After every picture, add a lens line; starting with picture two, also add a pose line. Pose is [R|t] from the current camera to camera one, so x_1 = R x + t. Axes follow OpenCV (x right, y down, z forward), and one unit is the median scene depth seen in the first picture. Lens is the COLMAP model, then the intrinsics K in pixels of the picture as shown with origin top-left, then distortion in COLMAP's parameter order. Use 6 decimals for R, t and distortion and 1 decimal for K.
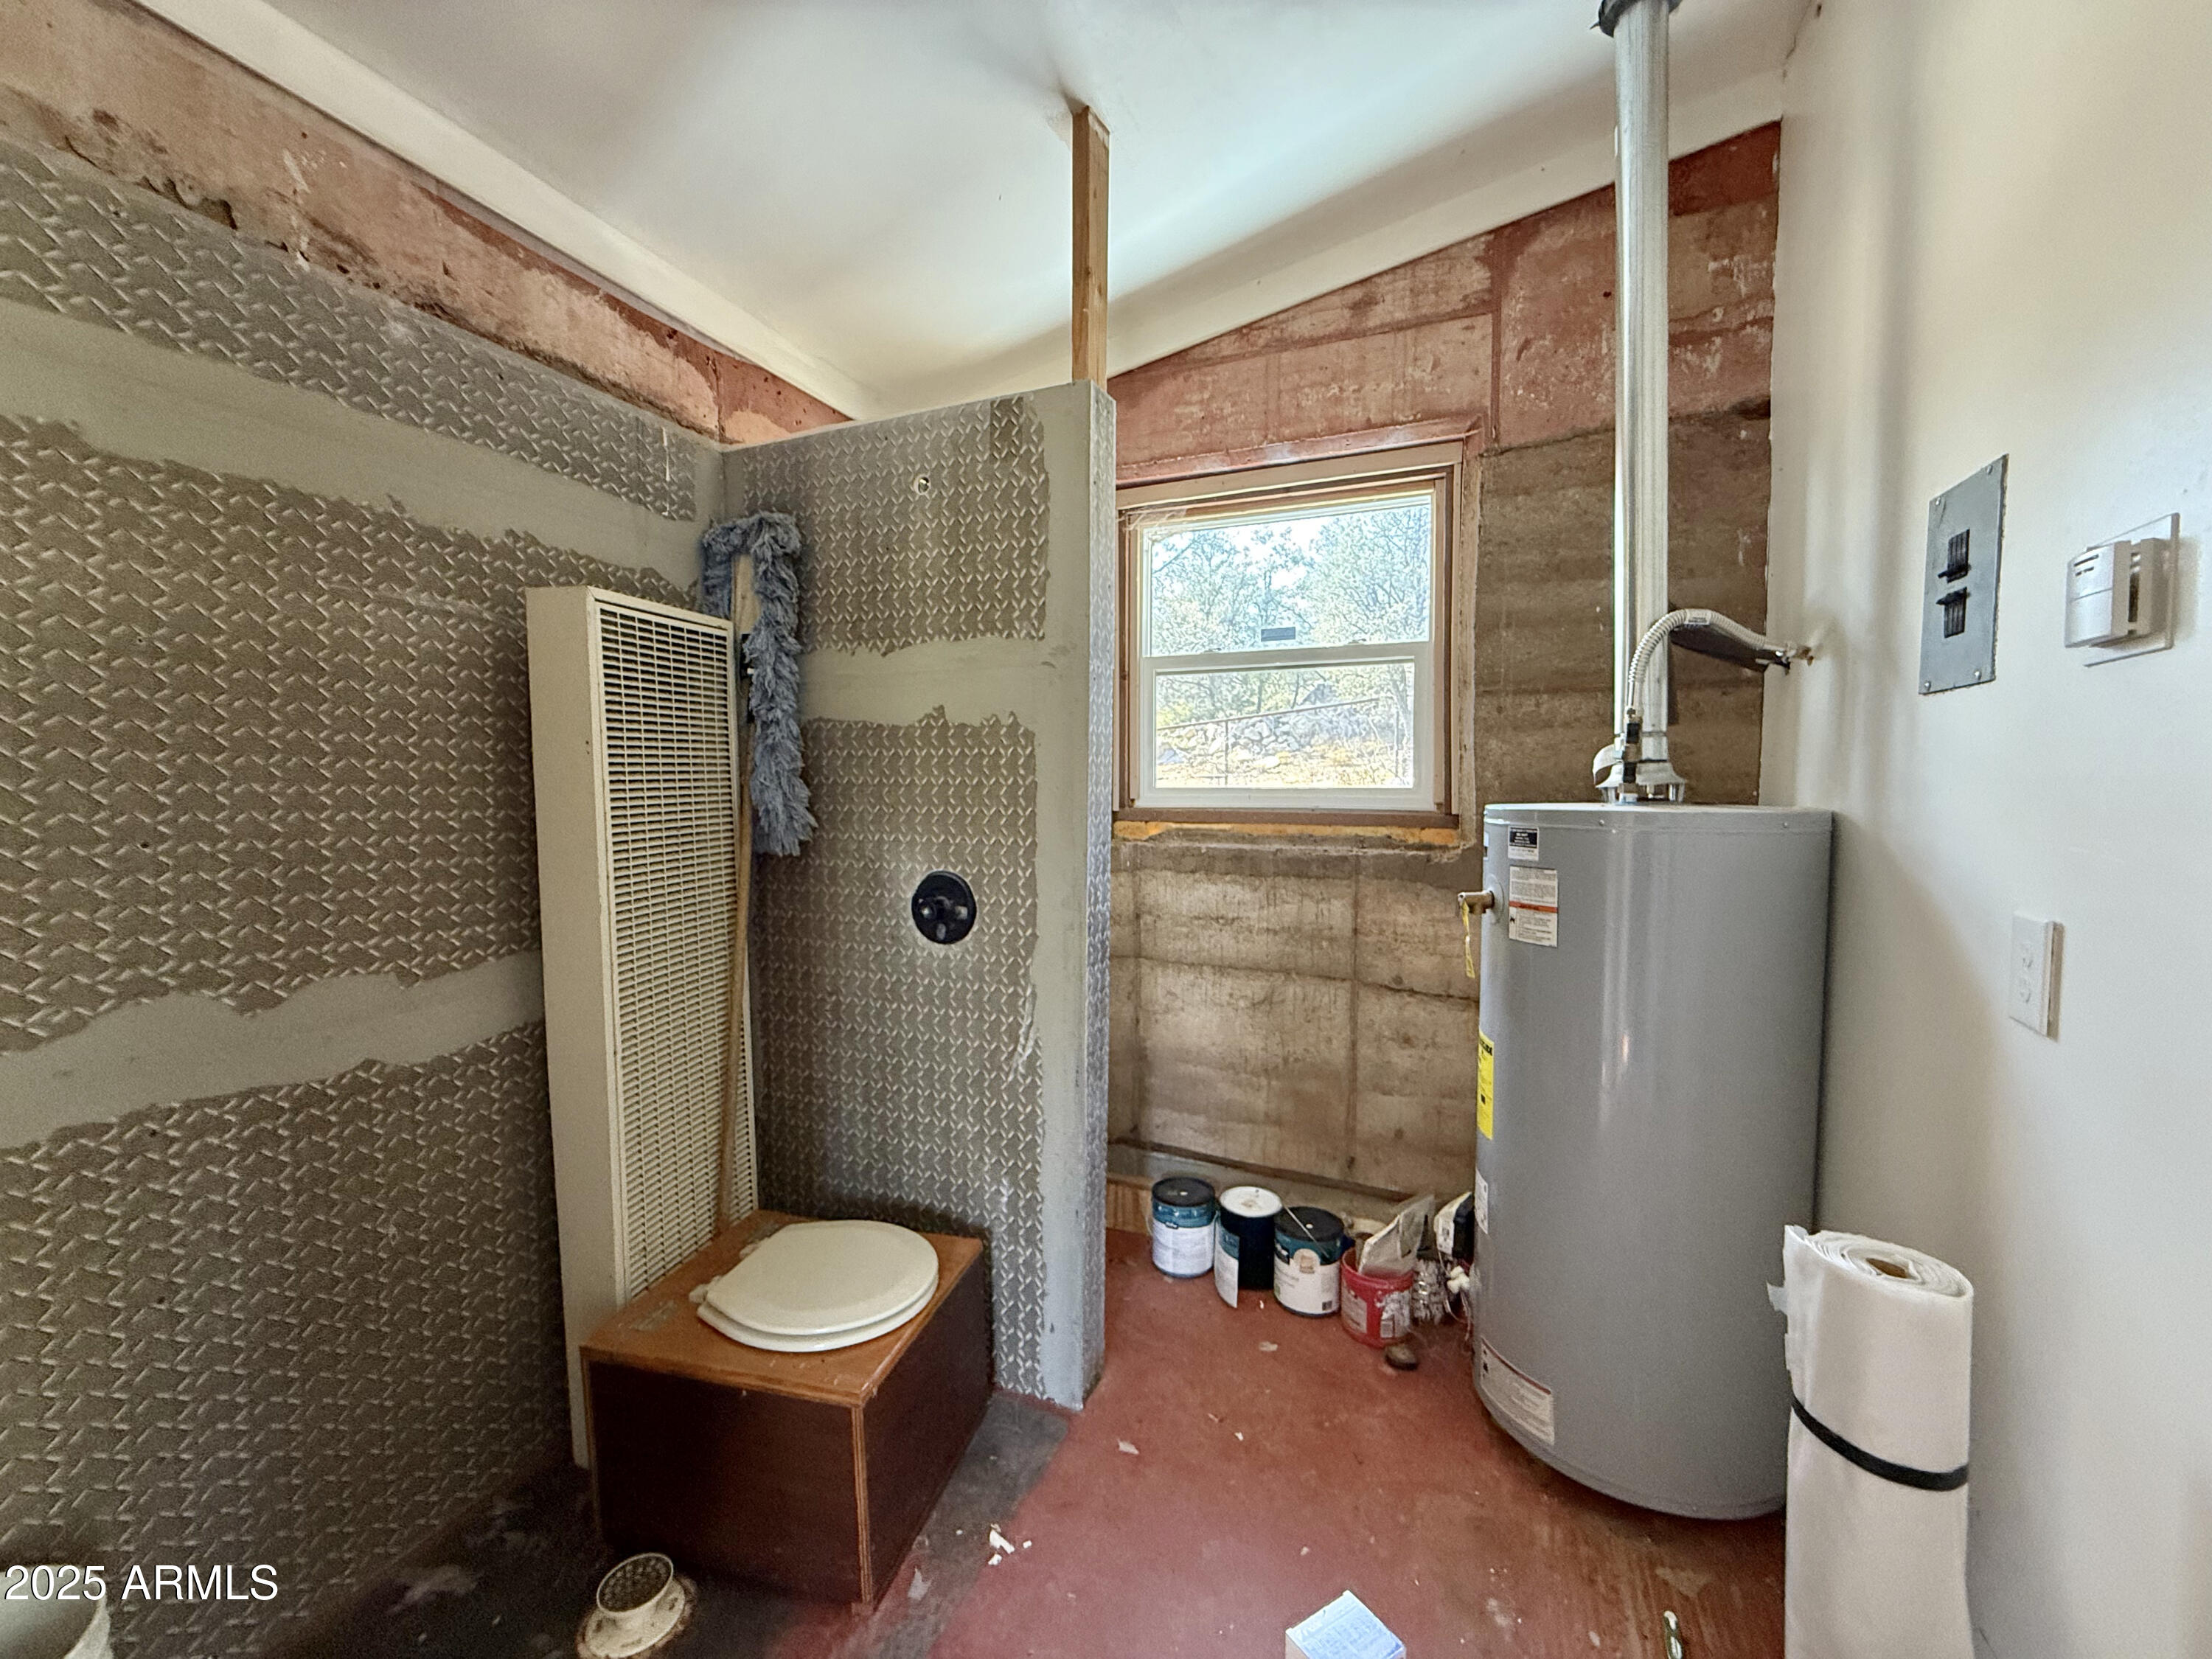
lens RADIAL K [[891.2, 0, 1102.2], [0, 891.2, 833.8], [0, 0, 1]] dist [0.001527, 0.000215]
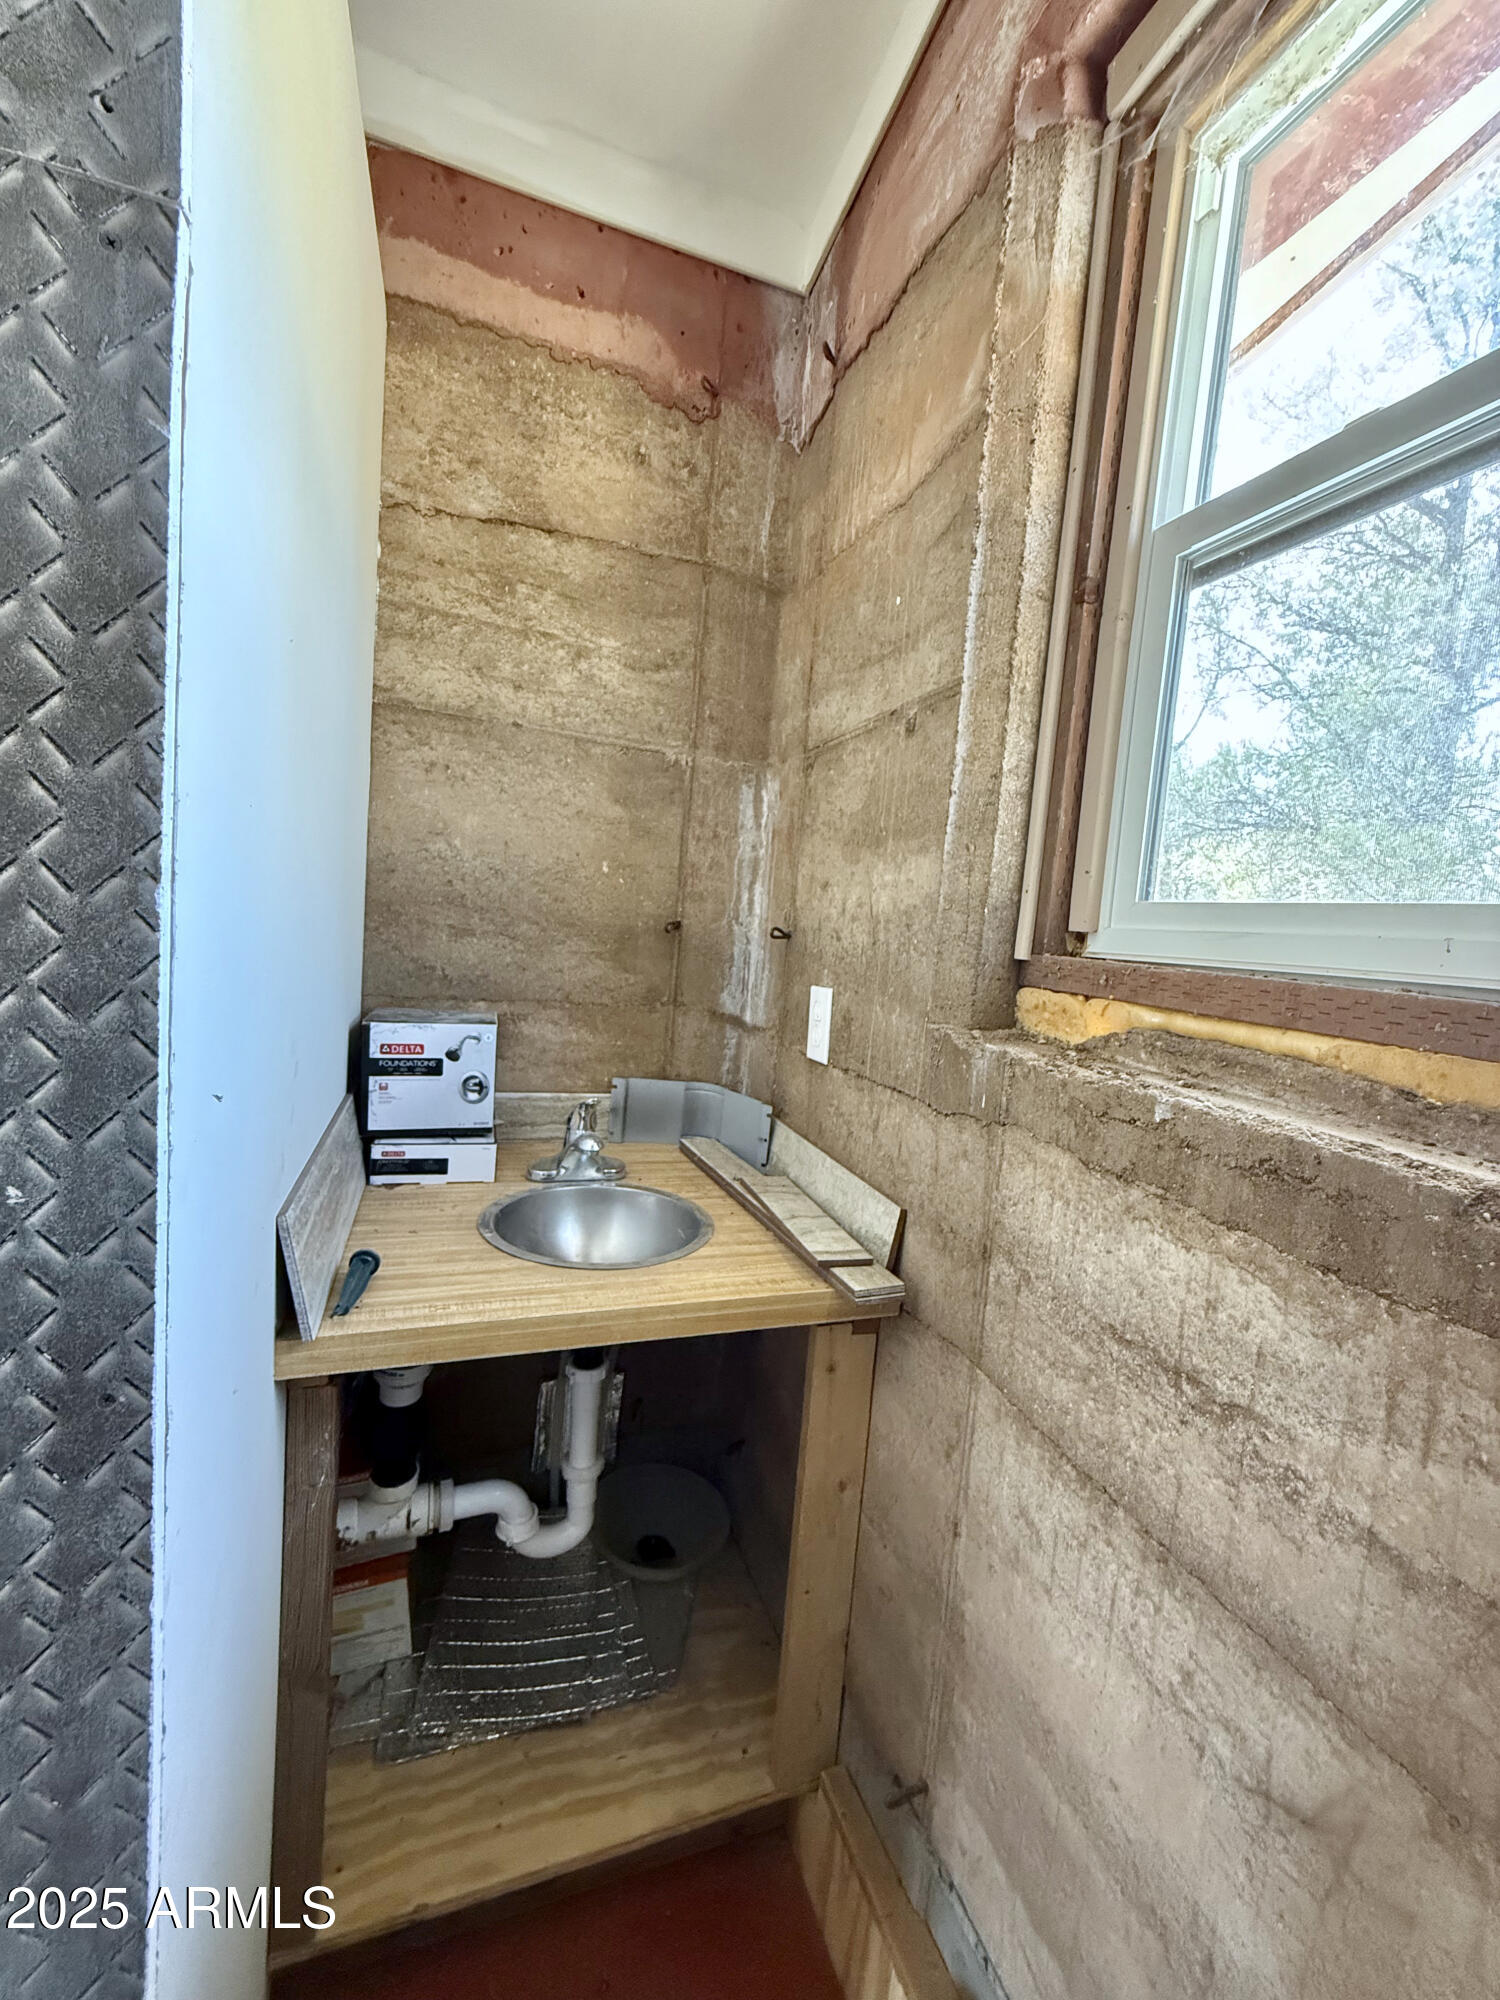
lens RADIAL K [[805.8, 0, 750.9], [0, 805.8, 993.8], [0, 0, 1]] dist [0.001527, 0.000215]
pose [[0.673592, 0.119178, -0.729432, 0.203308], [-0.115937, 0.991734, 0.054972, -0.017365], [0.729954, 0.047540, 0.681841, 0.719070]]
